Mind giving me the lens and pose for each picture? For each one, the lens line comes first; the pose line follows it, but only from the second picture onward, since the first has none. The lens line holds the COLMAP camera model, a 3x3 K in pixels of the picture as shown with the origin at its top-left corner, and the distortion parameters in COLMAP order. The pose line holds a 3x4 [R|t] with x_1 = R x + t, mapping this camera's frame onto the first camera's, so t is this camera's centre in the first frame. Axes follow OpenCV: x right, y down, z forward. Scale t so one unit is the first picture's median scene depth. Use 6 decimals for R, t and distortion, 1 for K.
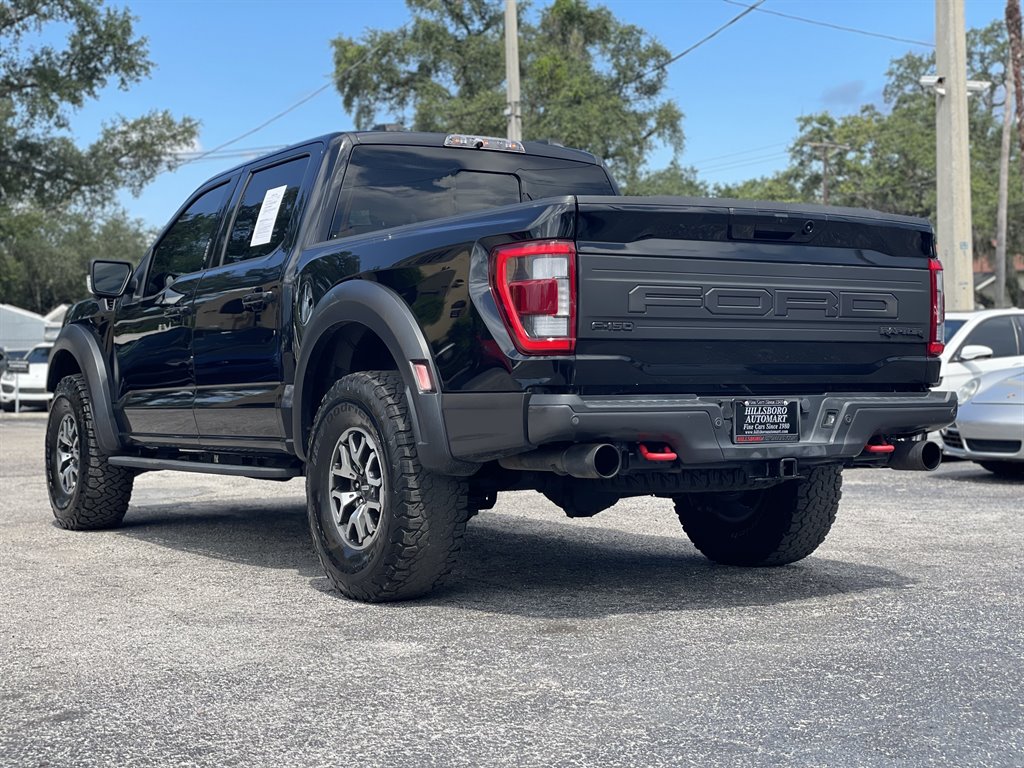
lens RADIAL K [[1589.1, 0, 512.0], [0, 1589.1, 384.0], [0, 0, 1]] dist [0.245414, -0.882854]
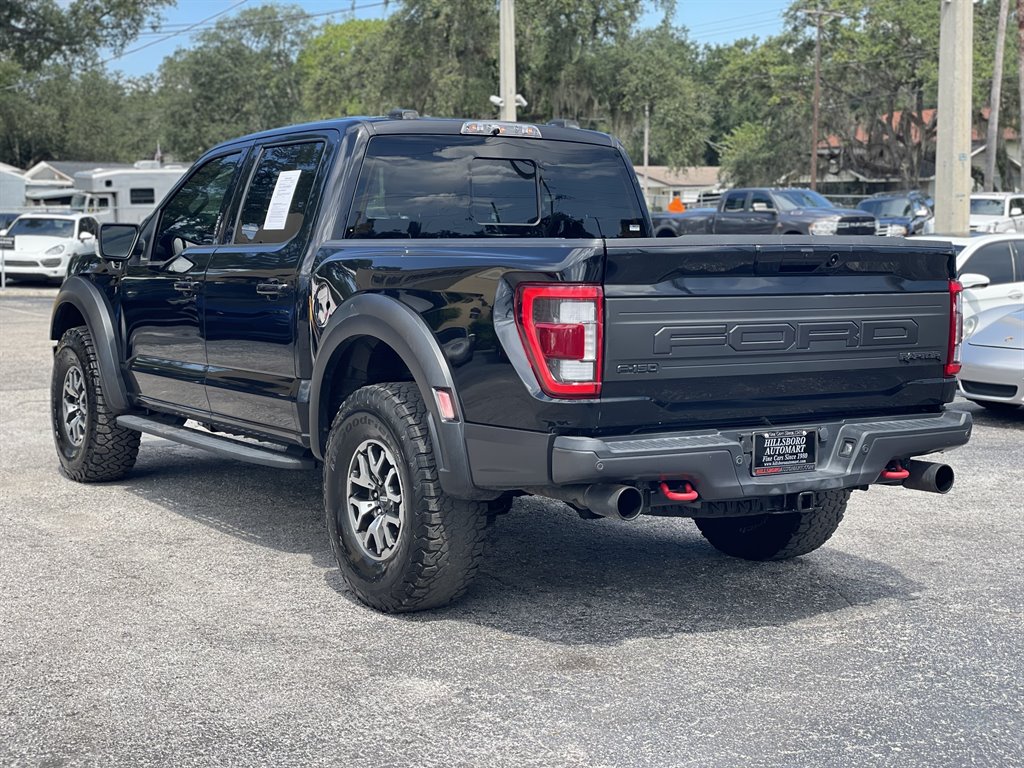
lens RADIAL K [[1589.1, 0, 512.0], [0, 1589.1, 384.0], [0, 0, 1]] dist [0.245414, -0.882854]
pose [[0.999798, 0.015258, 0.013045, -0.024897], [-0.016403, 0.995555, 0.092740, -0.101598], [-0.011572, -0.092936, 0.995605, -0.000067]]
